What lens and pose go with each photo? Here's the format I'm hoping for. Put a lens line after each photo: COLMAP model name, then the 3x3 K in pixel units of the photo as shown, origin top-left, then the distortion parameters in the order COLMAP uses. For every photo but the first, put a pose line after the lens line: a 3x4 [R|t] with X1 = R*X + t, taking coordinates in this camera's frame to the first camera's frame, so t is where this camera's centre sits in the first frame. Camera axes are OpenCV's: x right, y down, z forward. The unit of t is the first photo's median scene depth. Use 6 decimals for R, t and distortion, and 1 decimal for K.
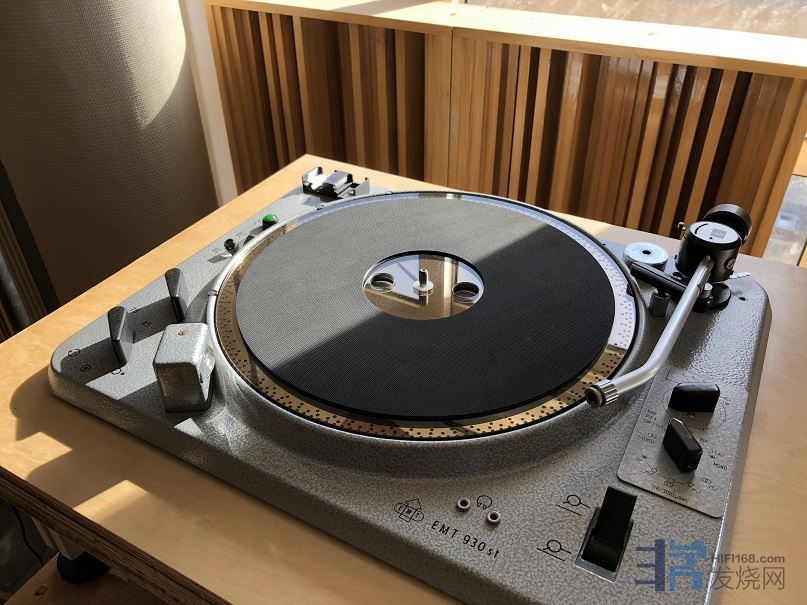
lens RADIAL K [[664.1, 0, 407.5], [0, 664.1, 299.2], [0, 0, 1]] dist [-0.005005, 0.012874]
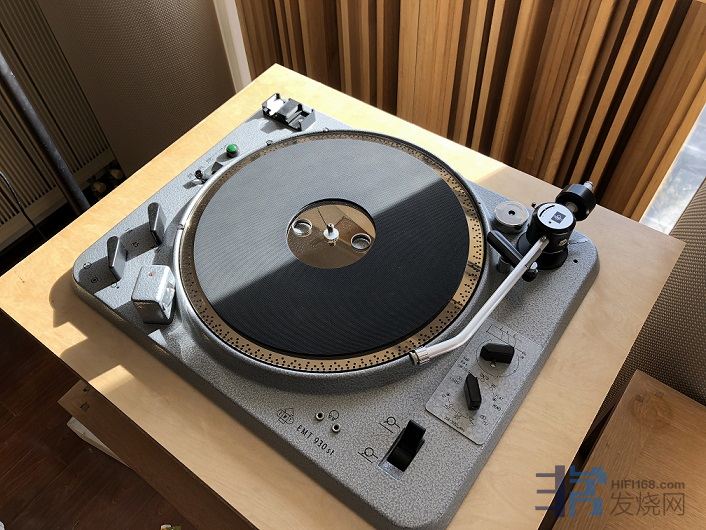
lens RADIAL K [[576.9, 0, 353.0], [0, 576.9, 265.0], [0, 0, 1]] dist [0.000964, -0.000686]
pose [[0.991297, 0.090636, -0.095472, 0.190753], [-0.056041, 0.946786, 0.316946, -0.342353], [0.119118, -0.308838, 0.943626, -0.123508]]
